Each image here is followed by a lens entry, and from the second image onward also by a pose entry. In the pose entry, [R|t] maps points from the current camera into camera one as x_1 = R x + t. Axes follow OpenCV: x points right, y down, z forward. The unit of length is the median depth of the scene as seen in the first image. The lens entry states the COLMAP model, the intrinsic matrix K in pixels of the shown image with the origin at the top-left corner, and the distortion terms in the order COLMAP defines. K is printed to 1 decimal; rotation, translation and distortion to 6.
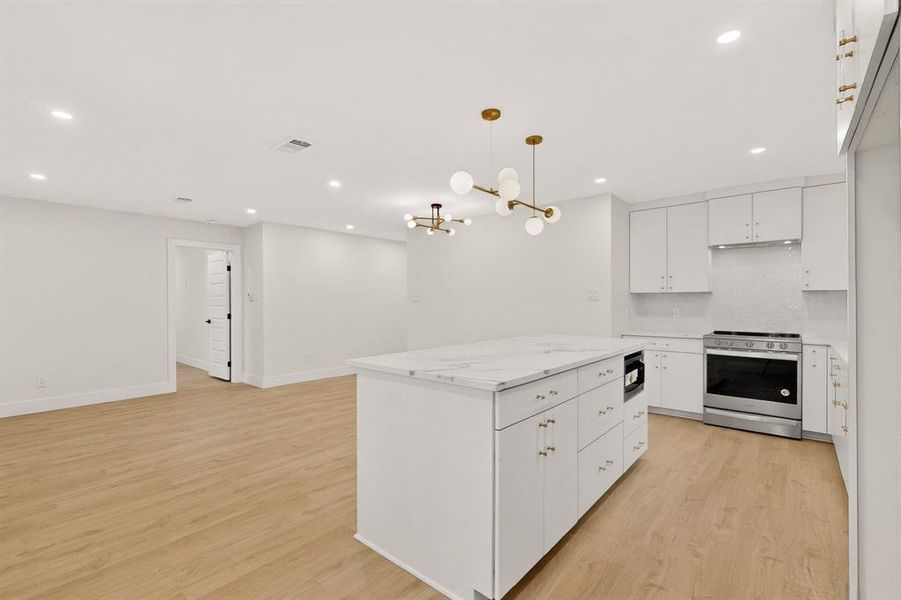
lens RADIAL K [[404.2, 0, 450.4], [0, 404.2, 304.2], [0, 0, 1]] dist [0.002075, 0.000277]
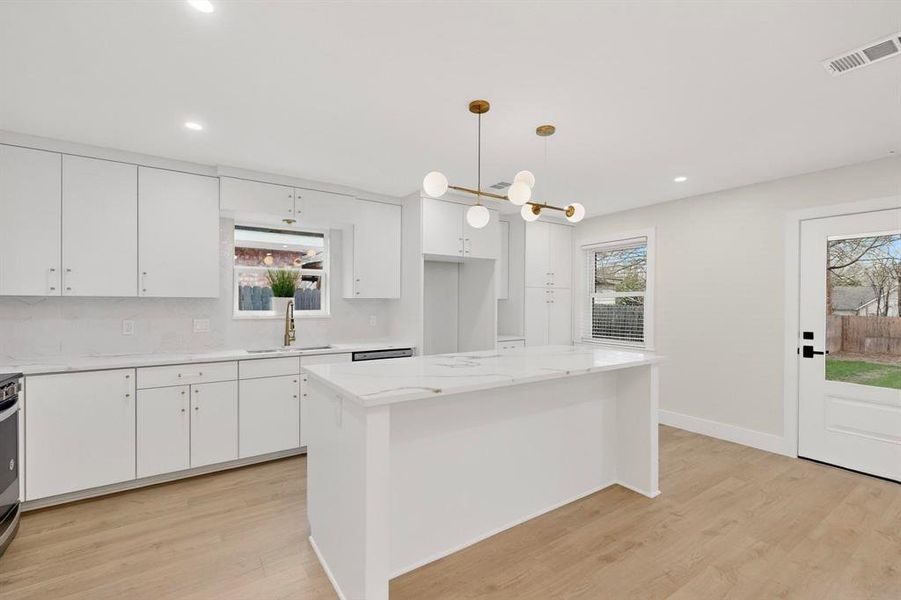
lens RADIAL K [[388.0, 0, 451.8], [0, 388.0, 301.7], [0, 0, 1]] dist [-0.000654, -0.000409]
pose [[-0.962788, -0.001497, 0.270255, 0.065244], [0.000267, 0.999979, 0.006490, -0.041527], [-0.270259, 0.006320, -0.962767, 2.071151]]
